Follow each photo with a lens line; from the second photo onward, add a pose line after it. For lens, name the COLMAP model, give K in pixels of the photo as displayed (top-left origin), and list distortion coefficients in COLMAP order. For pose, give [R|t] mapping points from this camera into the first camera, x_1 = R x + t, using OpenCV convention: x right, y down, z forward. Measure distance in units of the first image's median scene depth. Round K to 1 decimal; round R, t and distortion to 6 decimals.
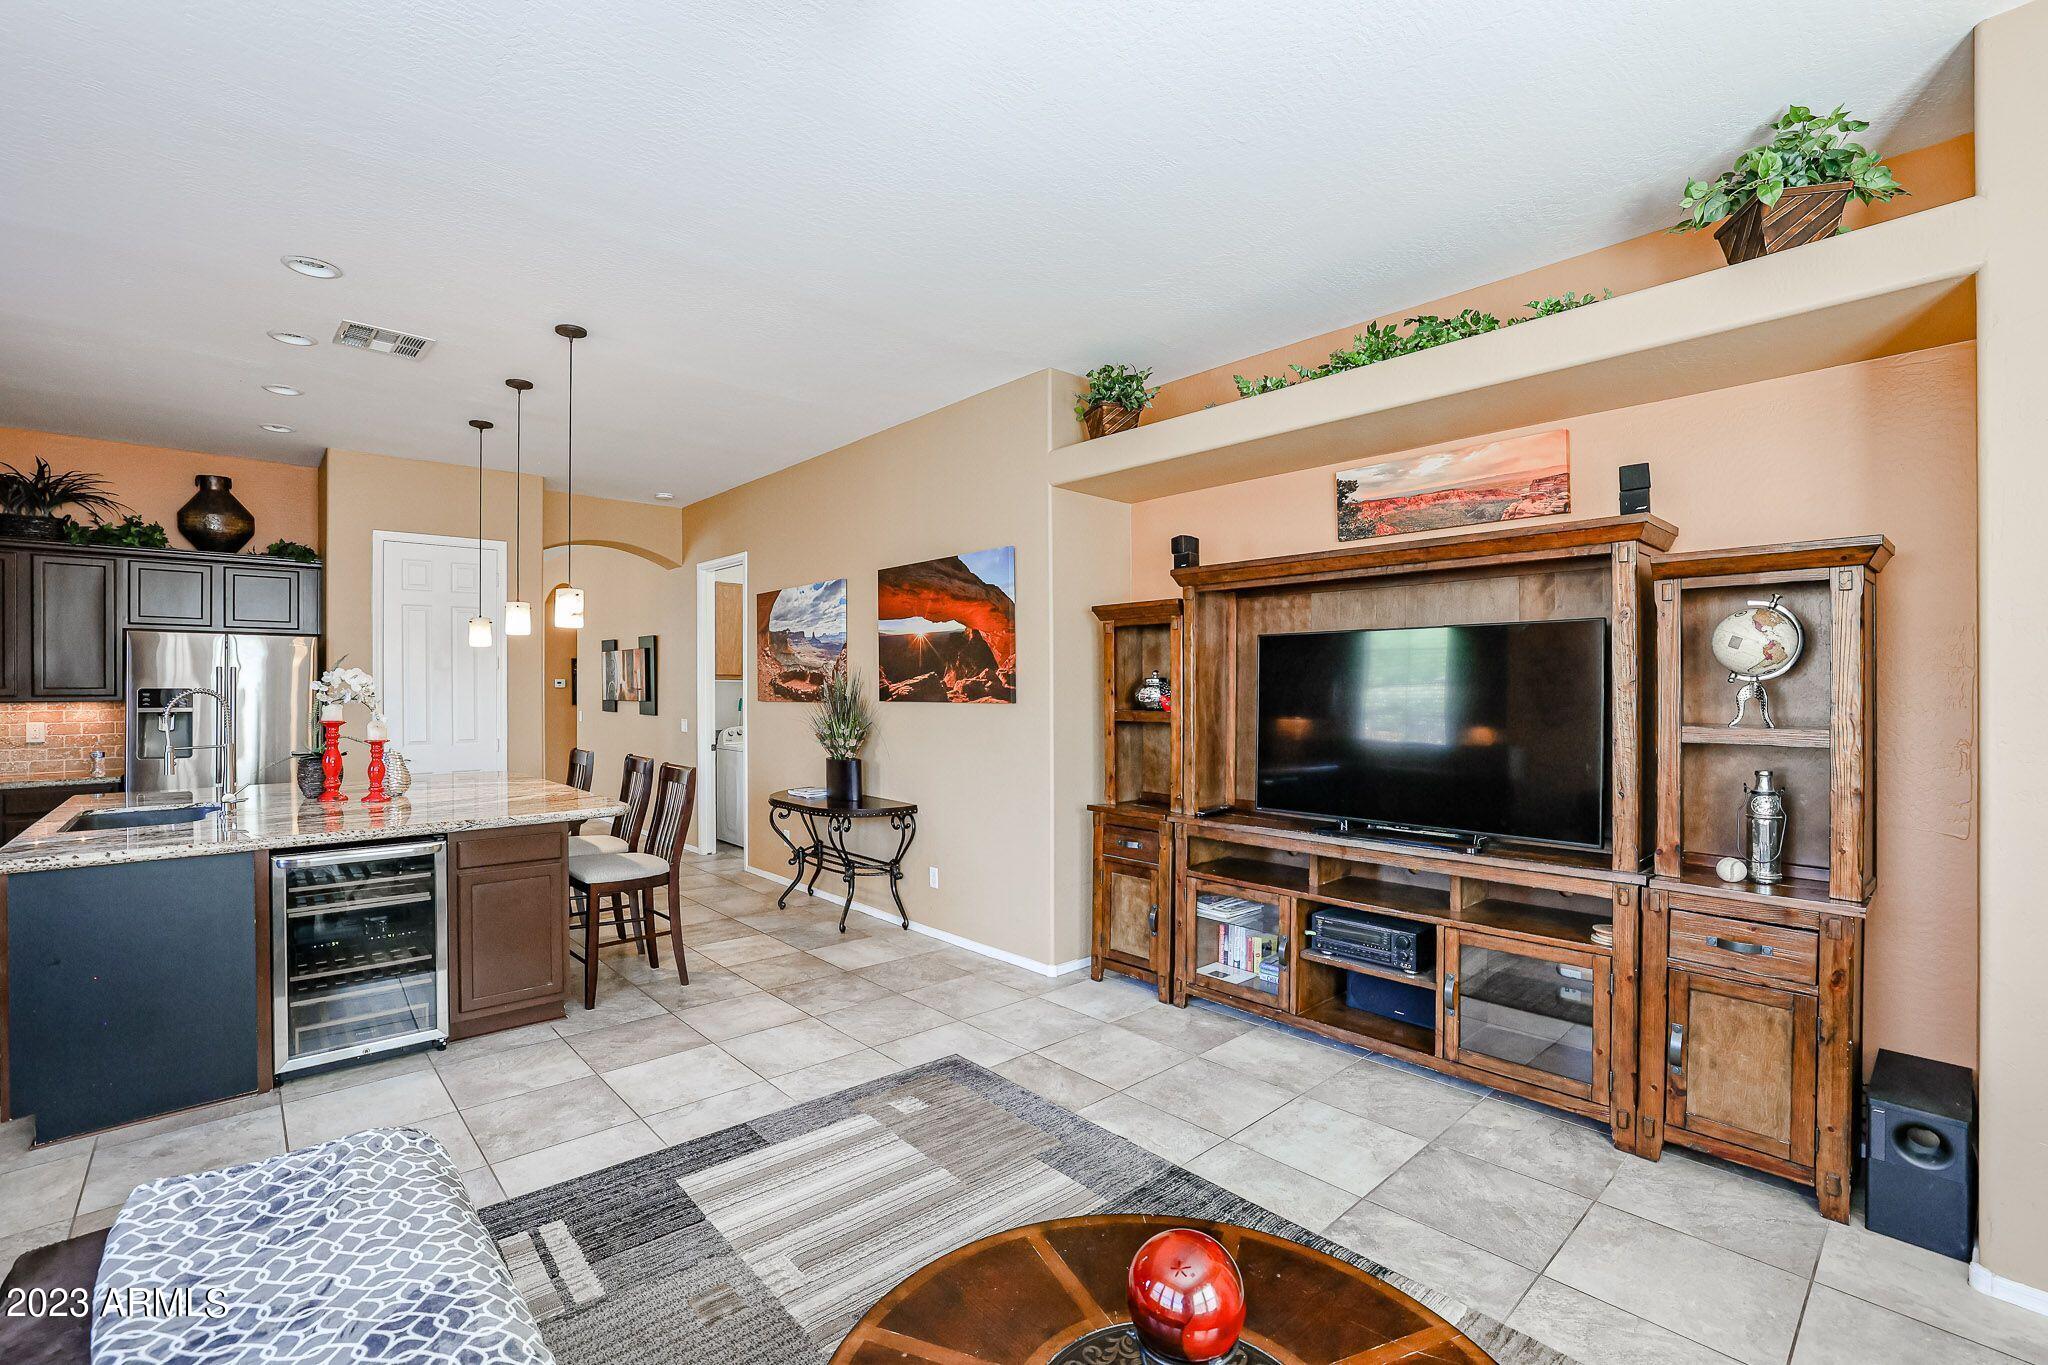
lens RADIAL K [[894.0, 0, 999.1], [0, 894.0, 687.1], [0, 0, 1]] dist [-0.020820, 0.000101]
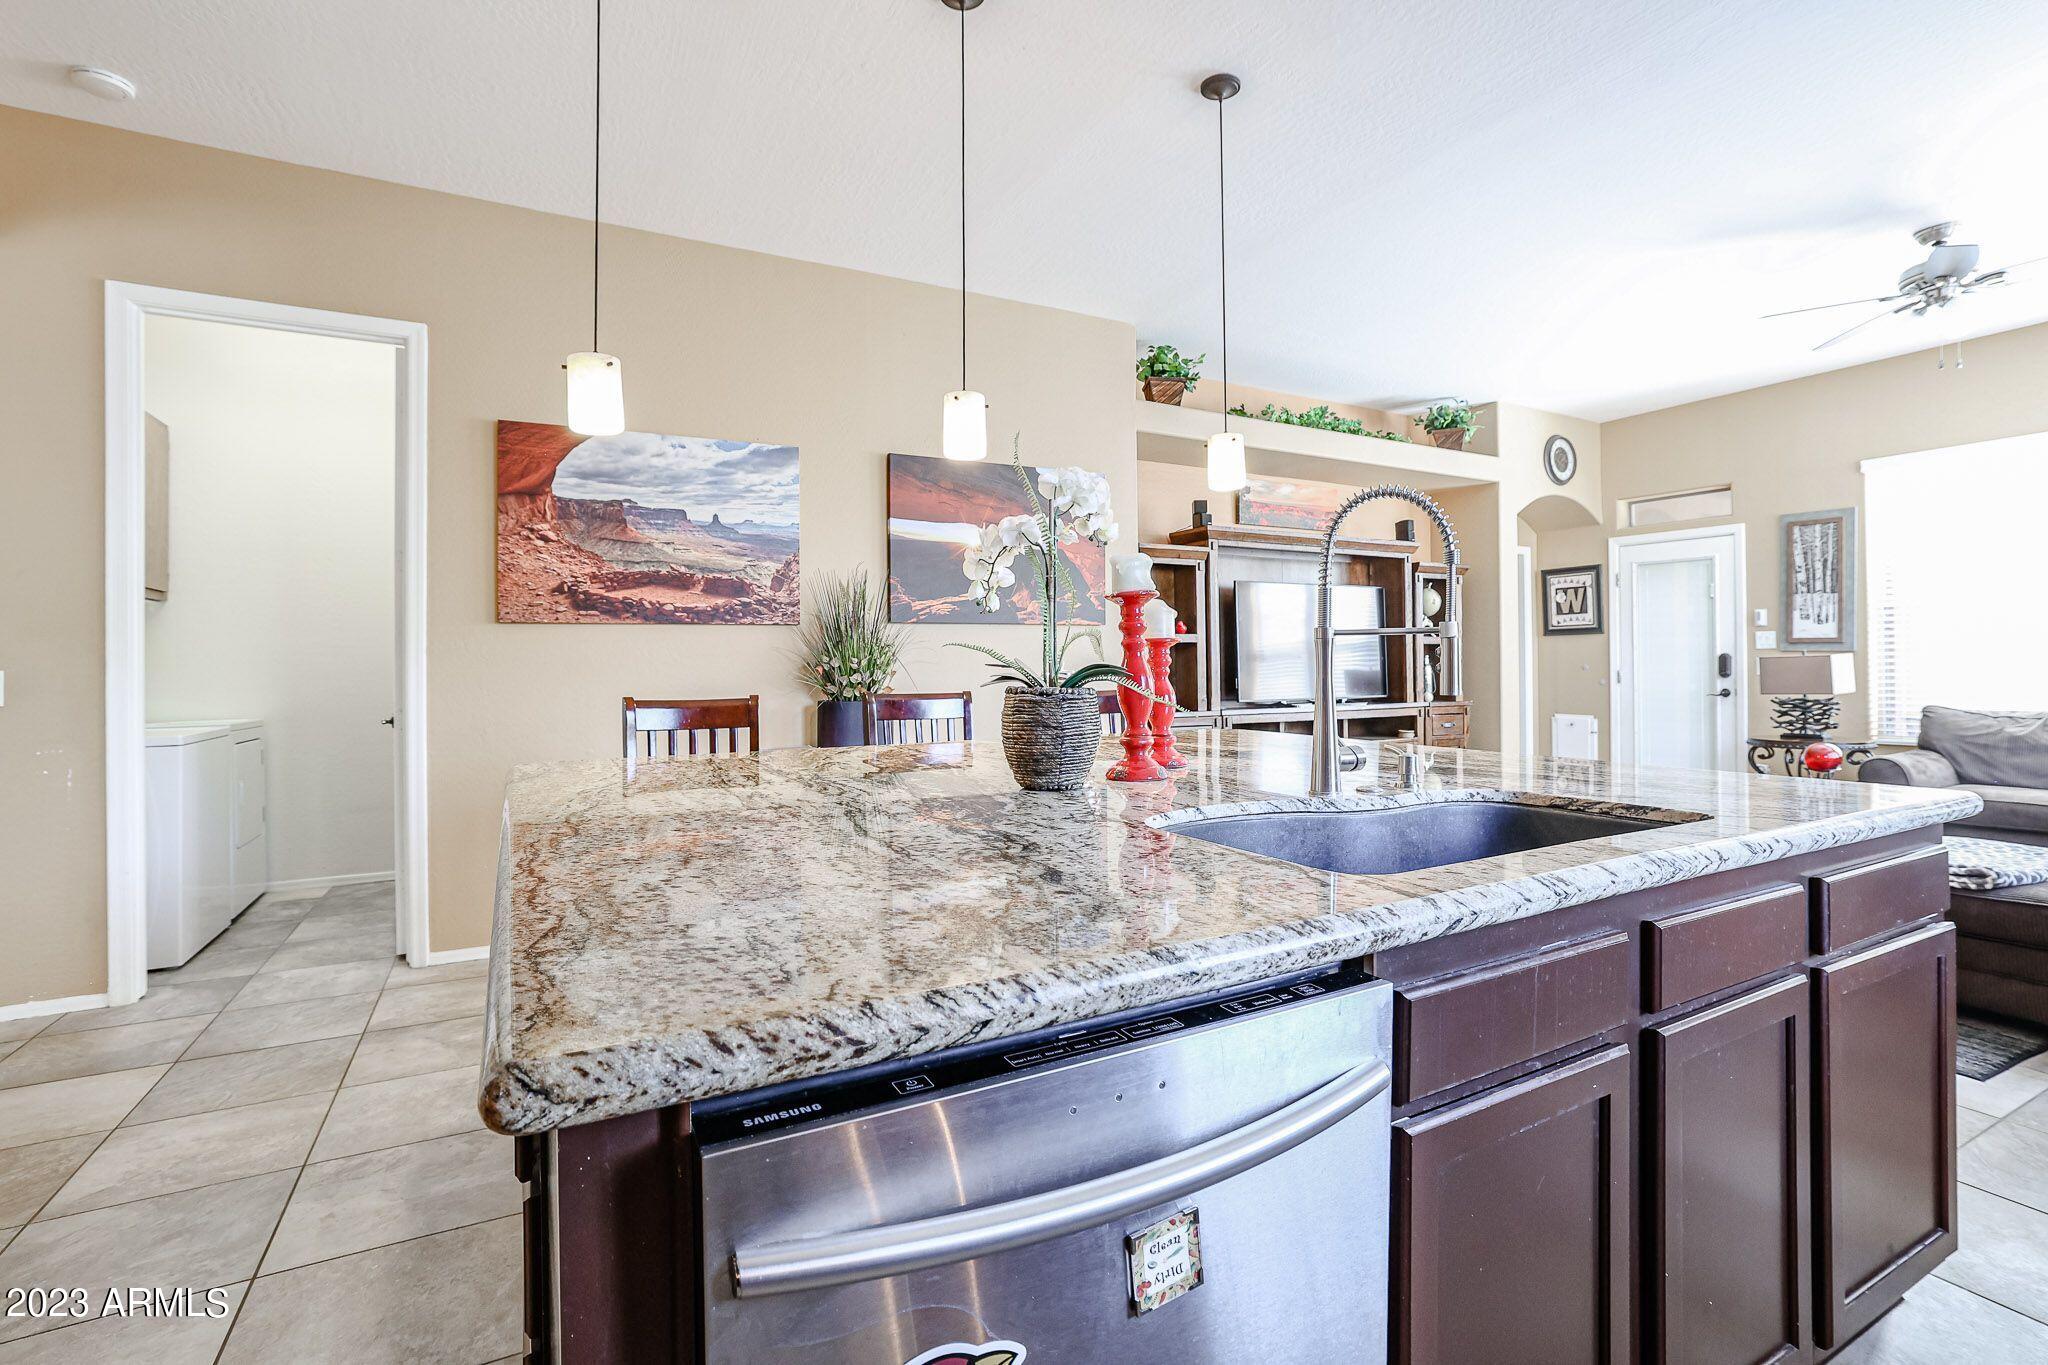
lens RADIAL K [[964.9, 0, 1030.5], [0, 964.9, 669.5], [0, 0, 1]] dist [-0.004951, 0.002722]
pose [[0.224050, -0.005292, 0.974563, -1.438350], [0.007060, 0.999968, 0.003807, 0.084696], [-0.974552, 0.006027, 0.224080, 1.072545]]
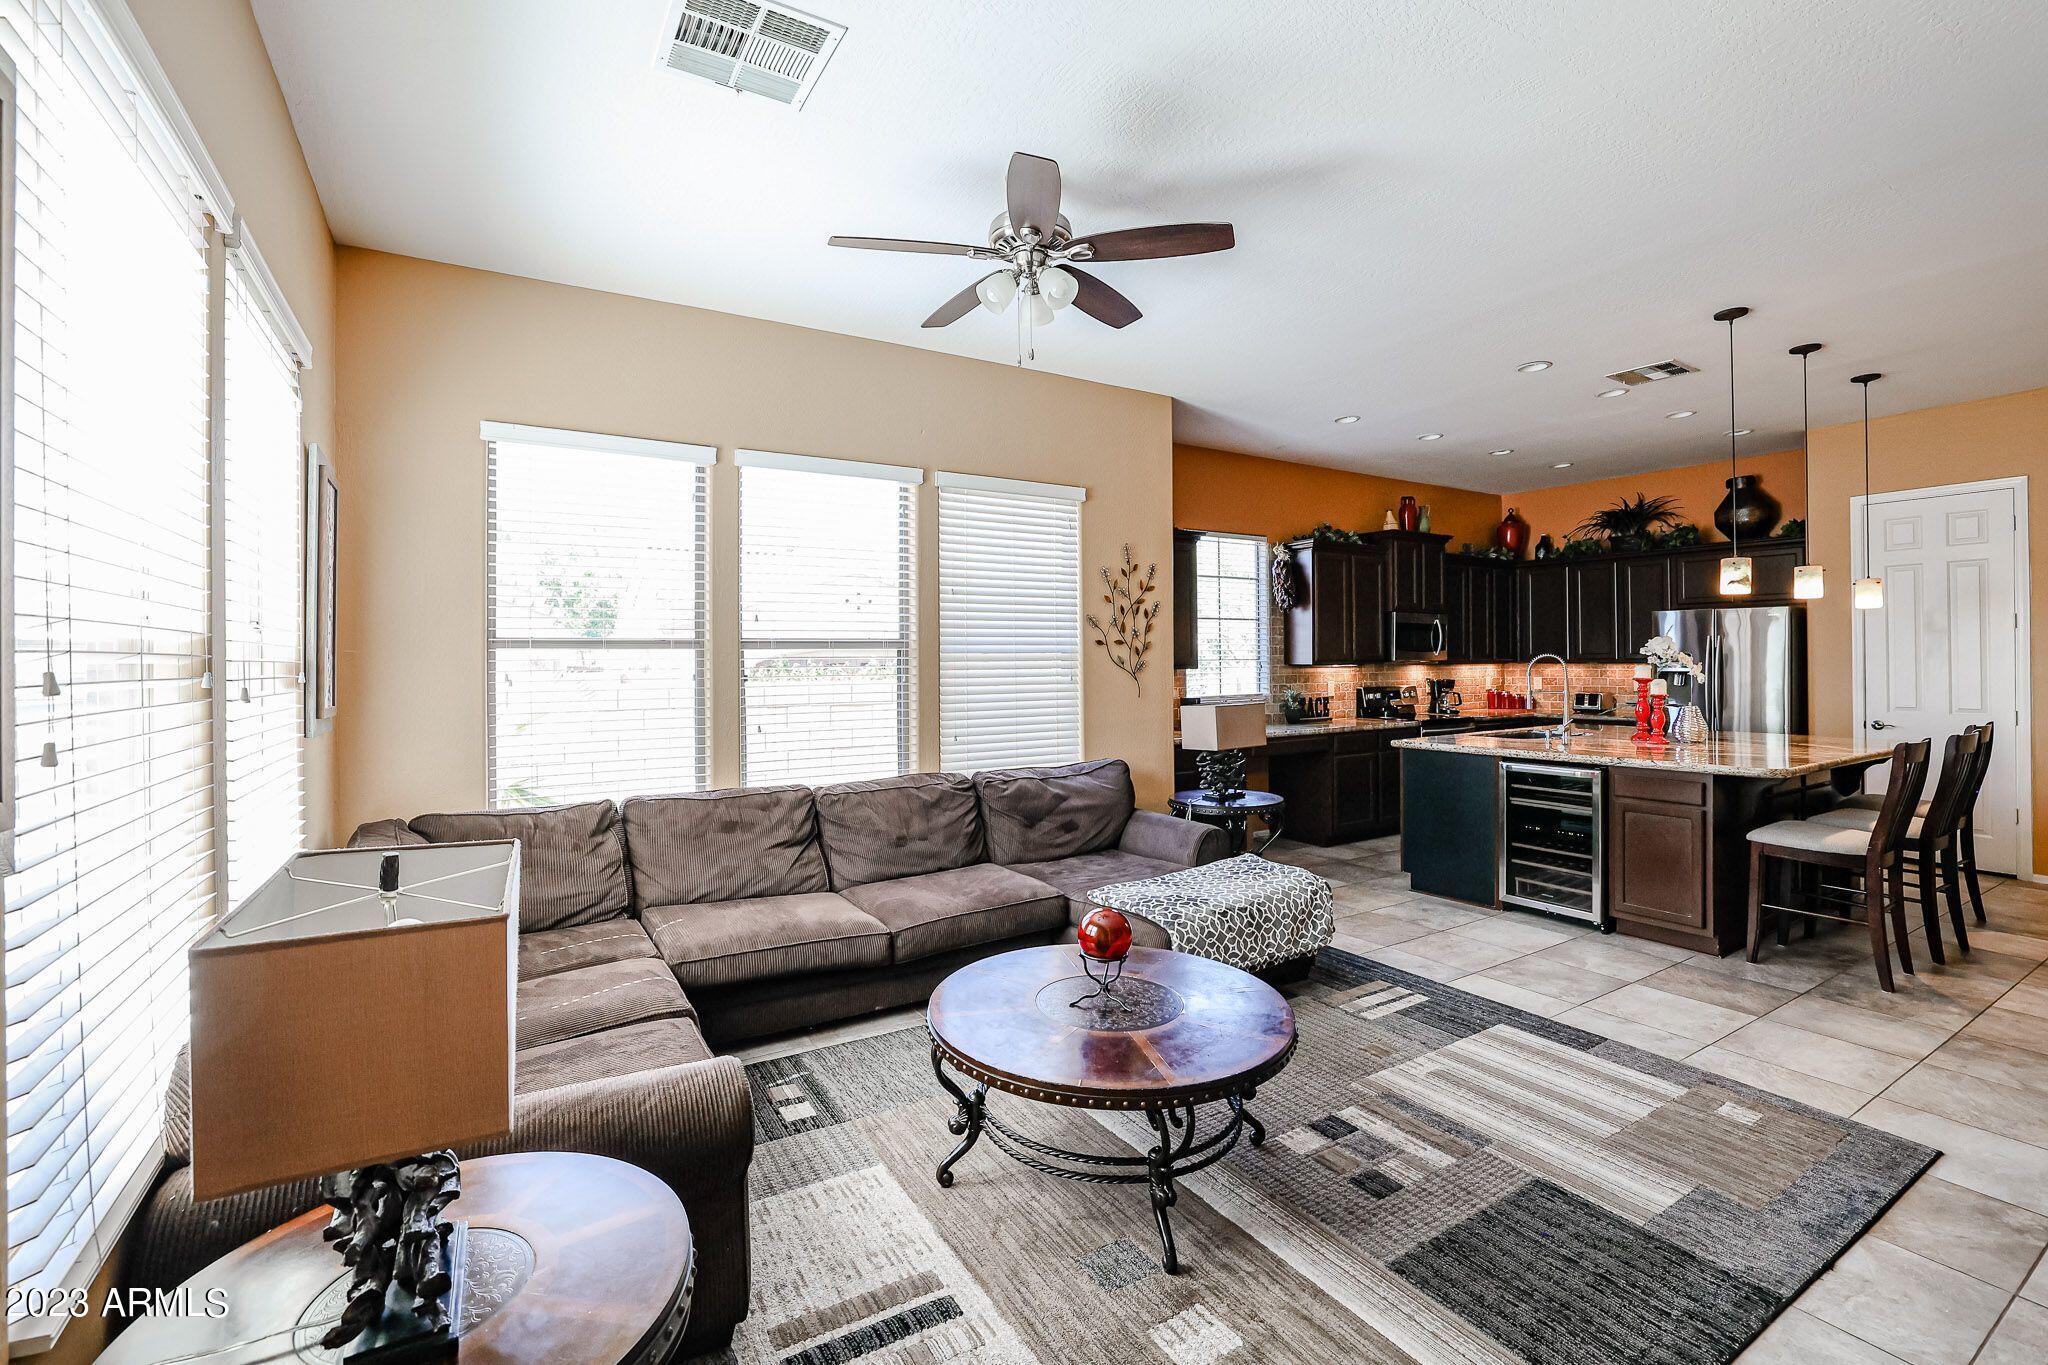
lens RADIAL K [[898.0, 0, 1025.1], [0, 898.0, 658.9], [0, 0, 1]] dist [-0.024153, 0.005782]
pose [[-0.166103, 0.001281, -0.986108, 0.764998], [0.007038, 0.999975, 0.000113, 0.004075], [0.986083, -0.006921, -0.166108, 0.374671]]
